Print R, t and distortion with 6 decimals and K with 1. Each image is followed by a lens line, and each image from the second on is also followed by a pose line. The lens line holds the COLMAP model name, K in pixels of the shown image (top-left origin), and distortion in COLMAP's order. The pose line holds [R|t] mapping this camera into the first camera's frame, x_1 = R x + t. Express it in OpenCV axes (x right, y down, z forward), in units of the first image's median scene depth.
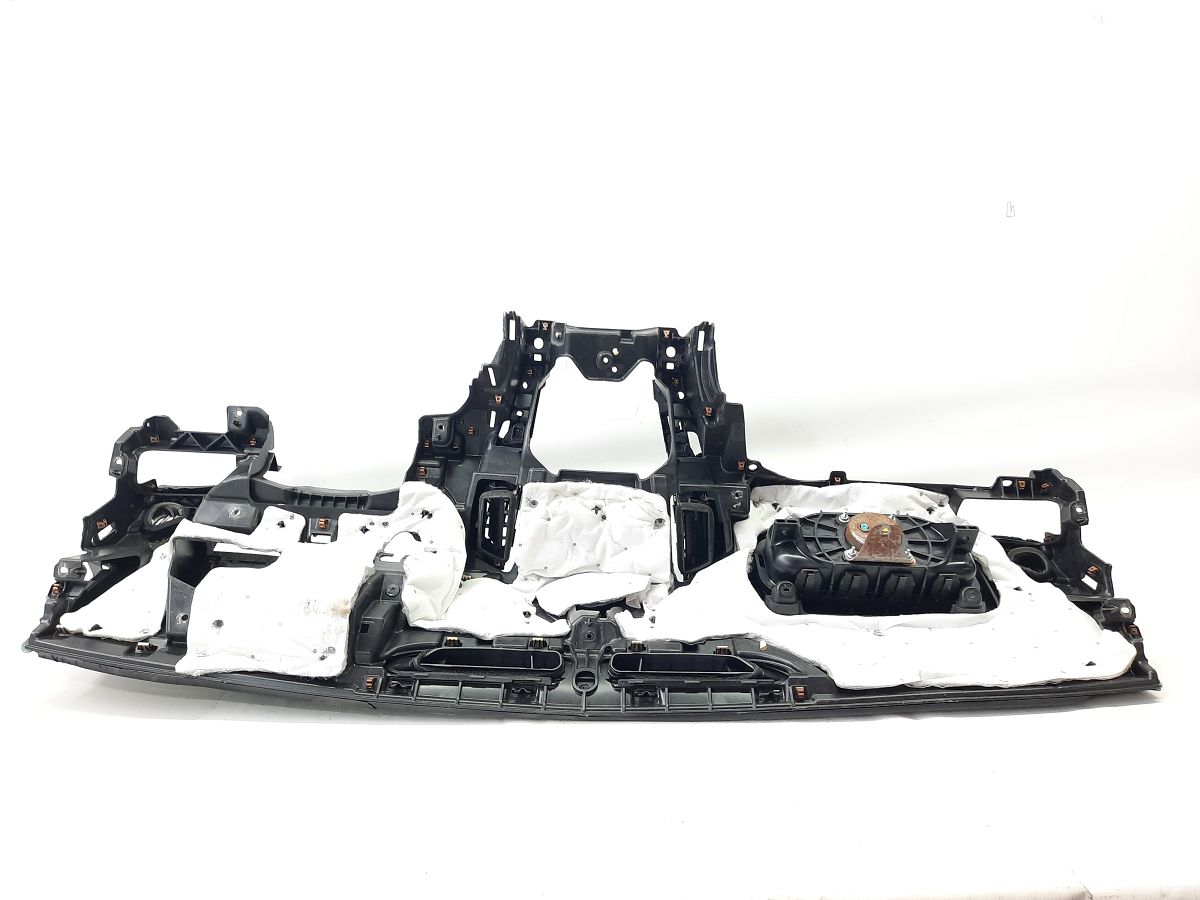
lens RADIAL K [[892.4, 0, 599.8], [0, 892.4, 448.1], [0, 0, 1]] dist [0.050915, -0.053675]
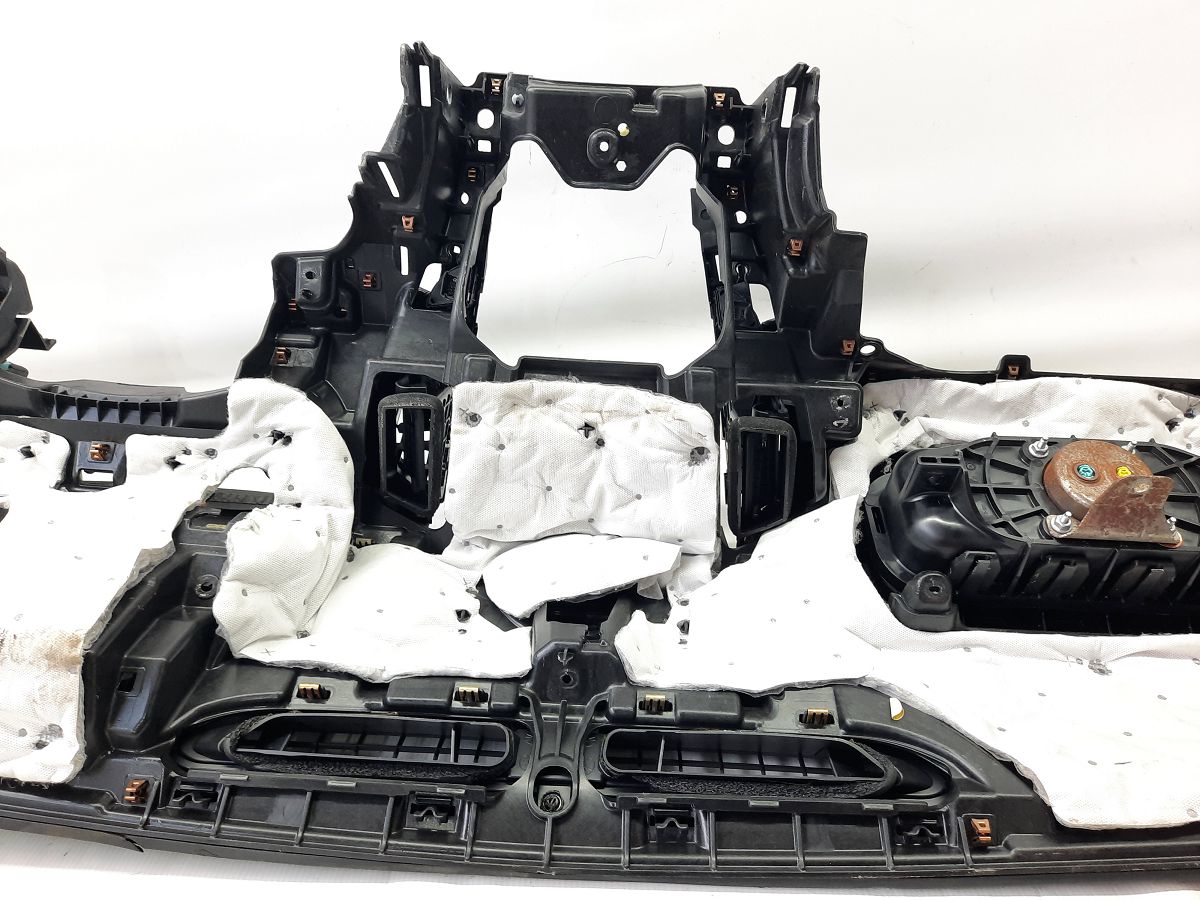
lens RADIAL K [[892.4, 0, 598.7], [0, 892.4, 461.3], [0, 0, 1]] dist [0.050915, -0.053675]
pose [[0.999655, 0.008076, -0.024992, 0.018010], [-0.002882, 0.979535, 0.201252, -0.024308], [0.026105, -0.201110, 0.979221, 0.454684]]
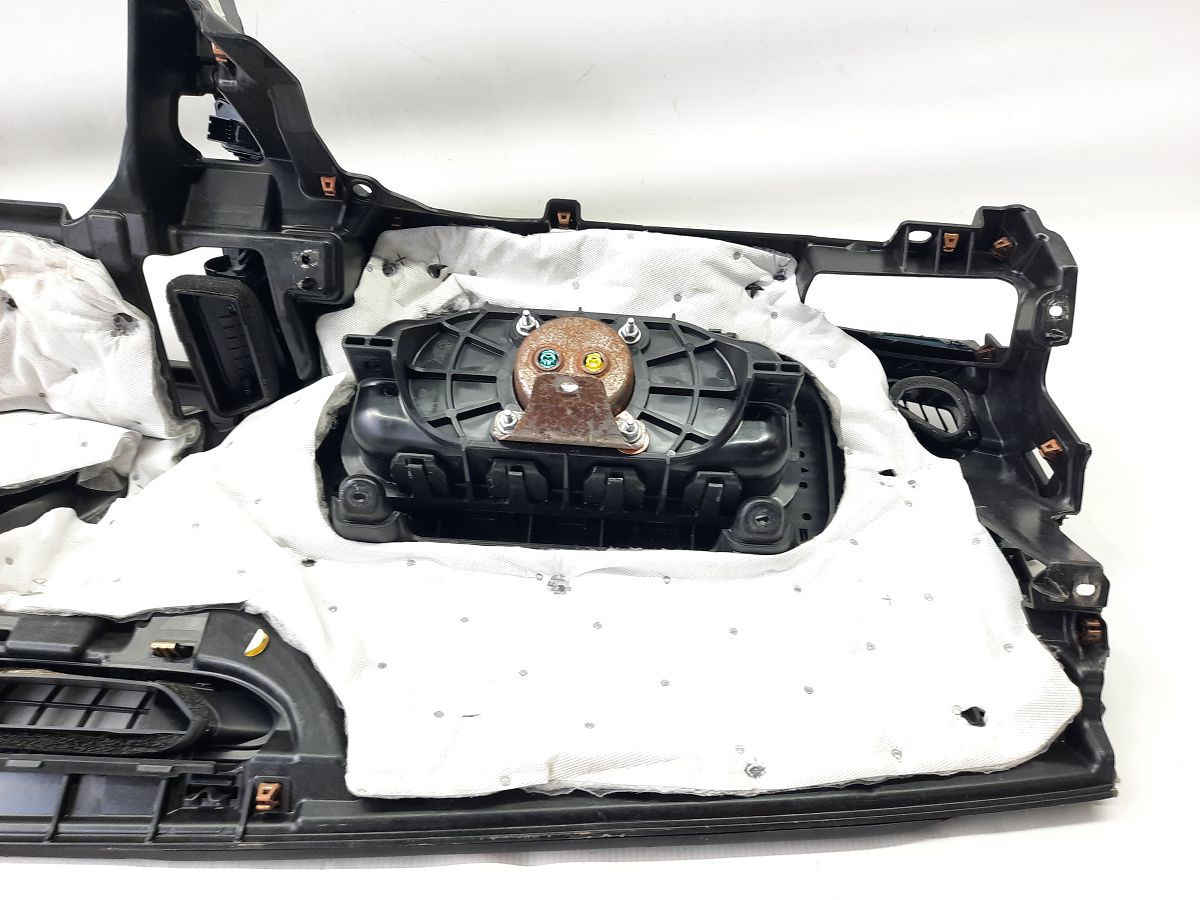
lens RADIAL K [[892.4, 0, 602.3], [0, 892.4, 462.2], [0, 0, 1]] dist [0.050915, -0.053675]
pose [[0.999519, 0.028455, -0.012362, 0.319148], [-0.020872, 0.911554, 0.410650, -0.044535], [0.022954, -0.410194, 0.911709, 0.564092]]
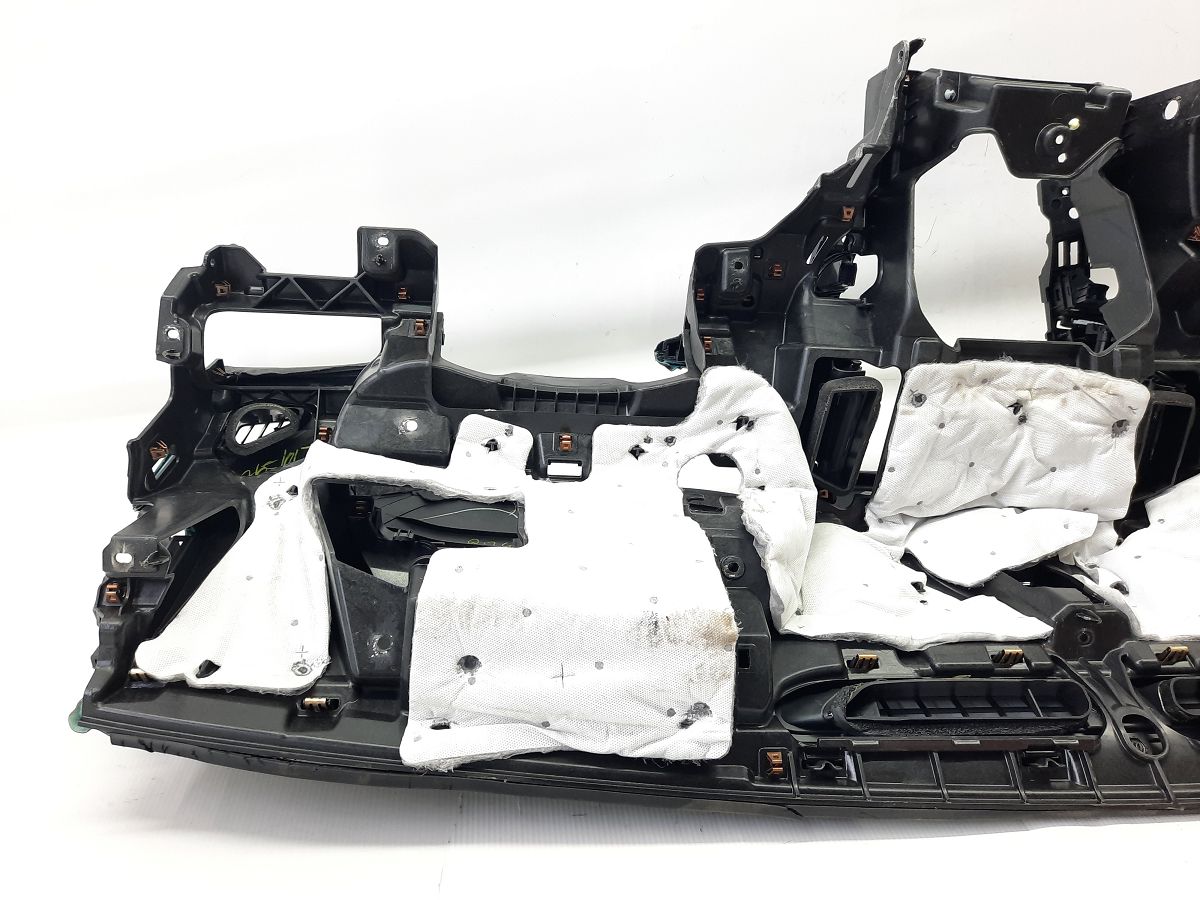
lens RADIAL K [[892.4, 0, 598.9], [0, 892.4, 459.1], [0, 0, 1]] dist [0.050915, -0.053675]
pose [[0.994801, -0.026289, 0.098382, -0.343216], [0.005795, 0.979152, 0.203047, -0.020004], [-0.101669, -0.201421, 0.974214, 0.445938]]
